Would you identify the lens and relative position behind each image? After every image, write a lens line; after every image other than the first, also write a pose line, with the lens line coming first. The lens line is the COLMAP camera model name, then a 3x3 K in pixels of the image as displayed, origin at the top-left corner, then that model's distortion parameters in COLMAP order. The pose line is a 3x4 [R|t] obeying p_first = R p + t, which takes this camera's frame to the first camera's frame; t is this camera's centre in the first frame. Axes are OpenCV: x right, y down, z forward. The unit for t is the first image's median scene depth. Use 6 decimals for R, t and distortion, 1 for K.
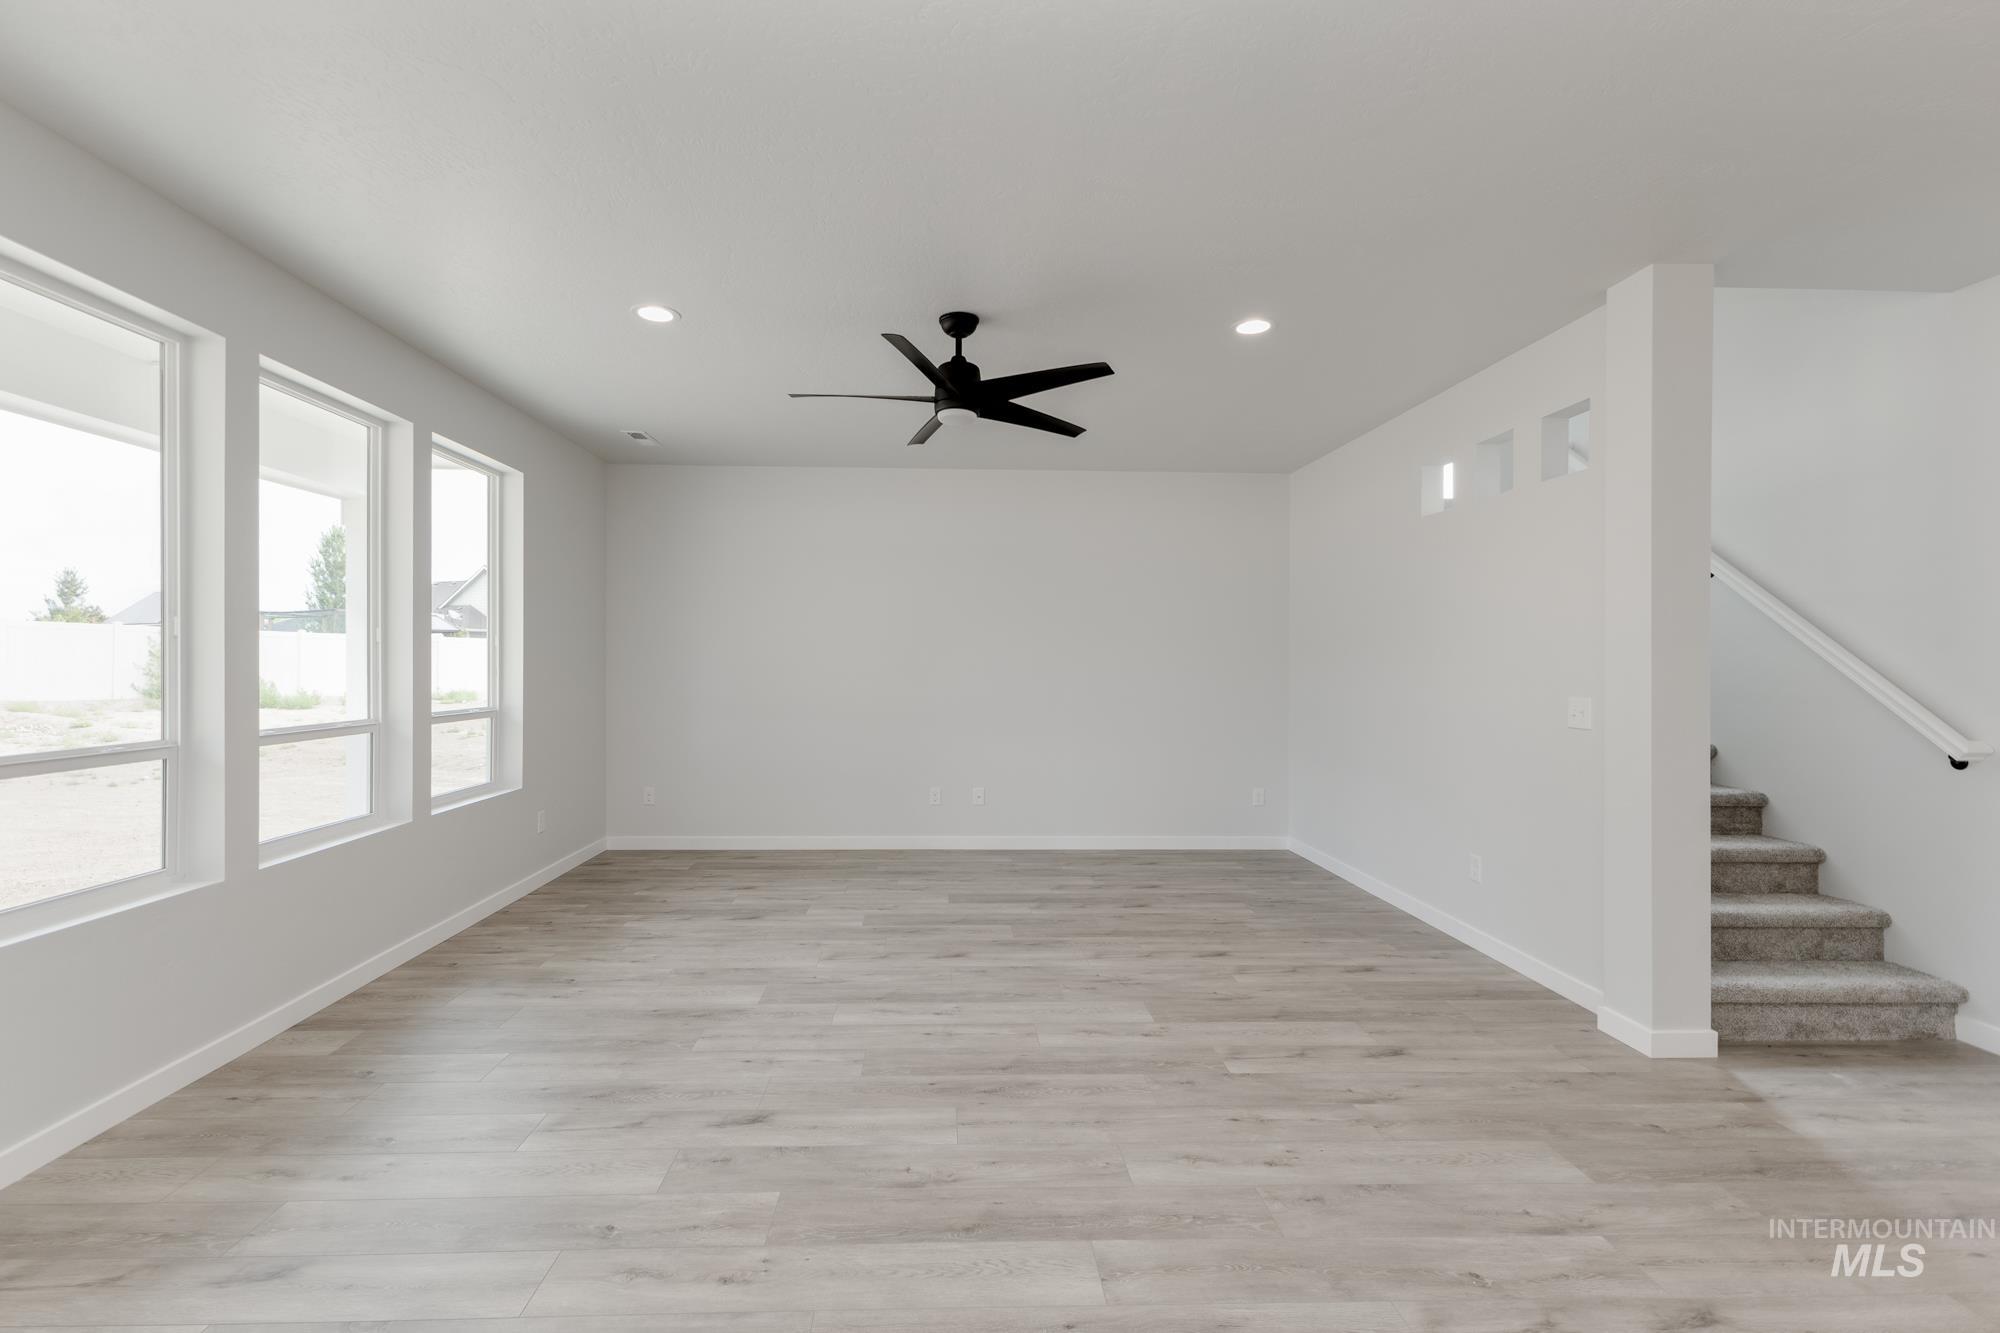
lens RADIAL K [[887.0, 0, 962.6], [0, 887.0, 674.0], [0, 0, 1]] dist [0.009185, -0.000790]
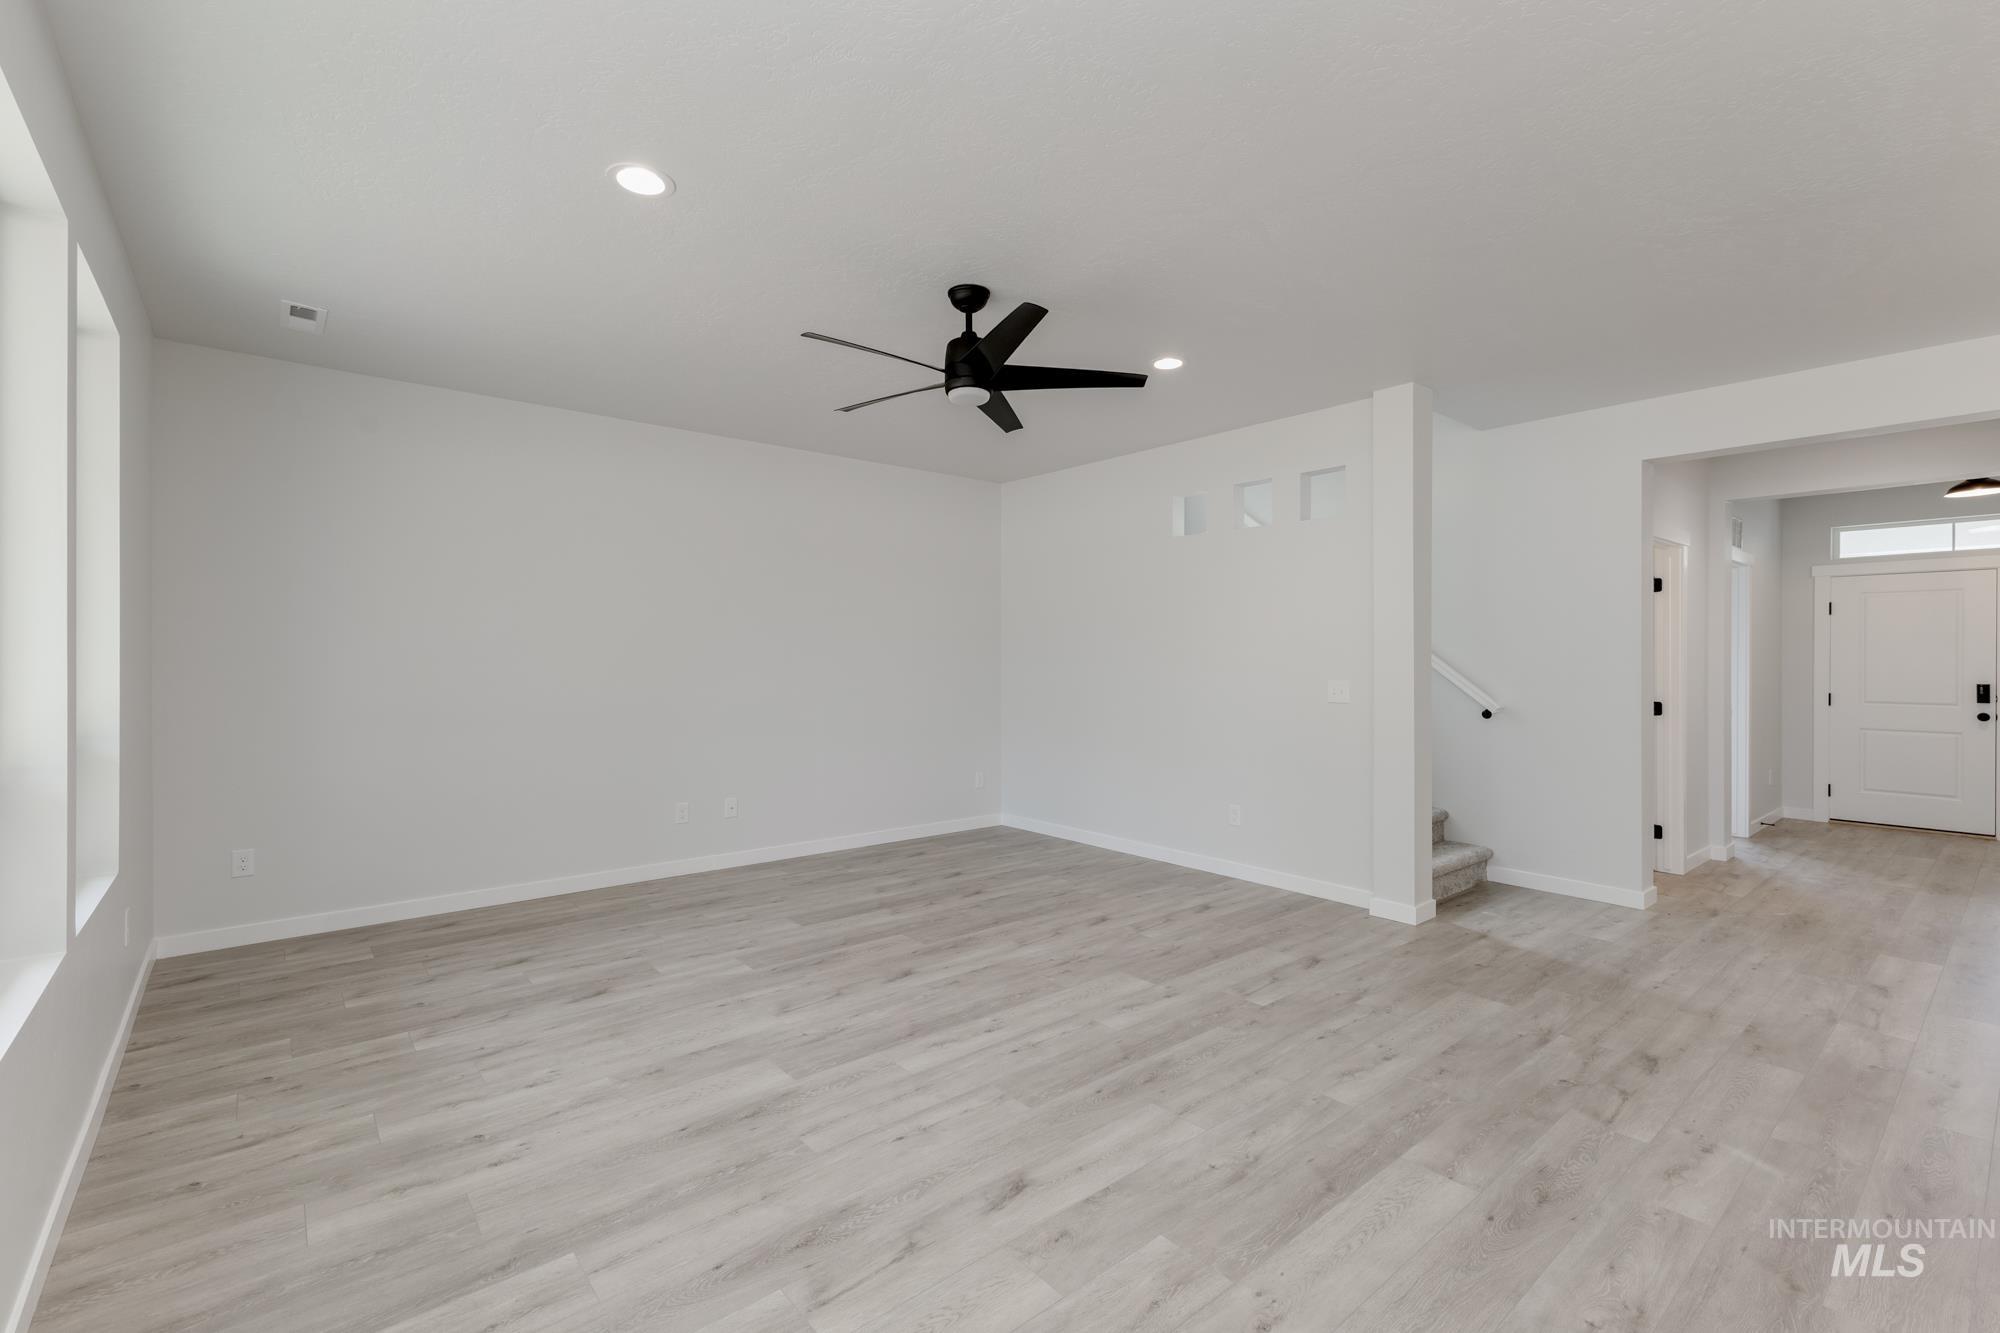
lens RADIAL K [[887.0, 0, 1012.5], [0, 887.0, 666.4], [0, 0, 1]] dist [0.009185, -0.000790]
pose [[0.780642, -0.009994, 0.624898, -0.577614], [0.010059, 0.999944, 0.003427, -0.005525], [-0.624897, 0.003610, 0.780699, 0.244619]]
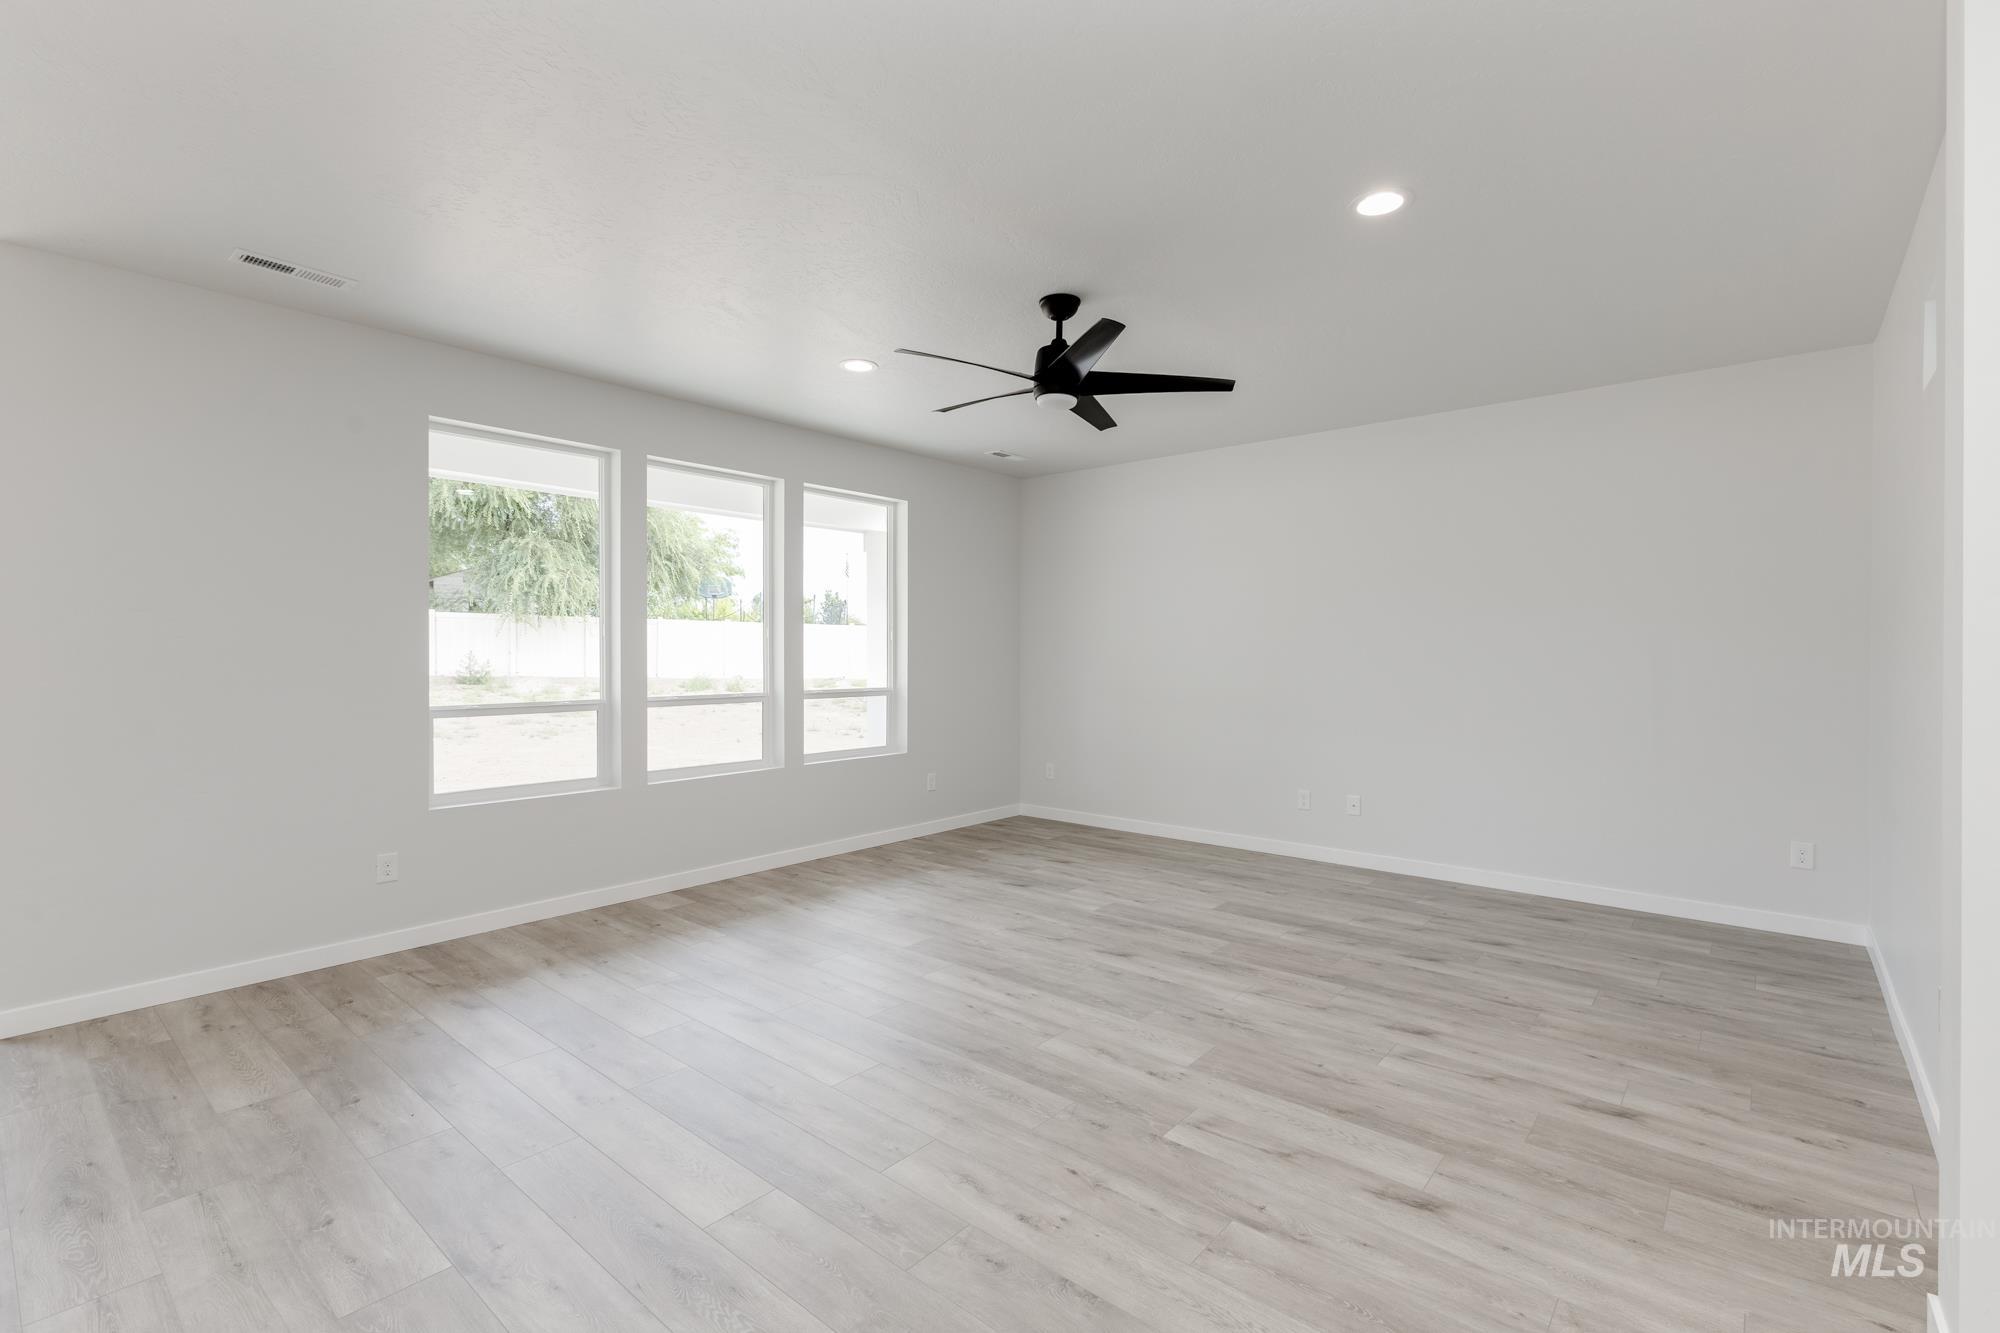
lens RADIAL K [[887.0, 0, 997.2], [0, 887.0, 668.6], [0, 0, 1]] dist [0.009185, -0.000790]
pose [[0.738818, 0.007244, -0.673866, 0.631545], [-0.004622, 0.999973, 0.005681, 0.002795], [0.673889, -0.001082, 0.738832, 0.232340]]
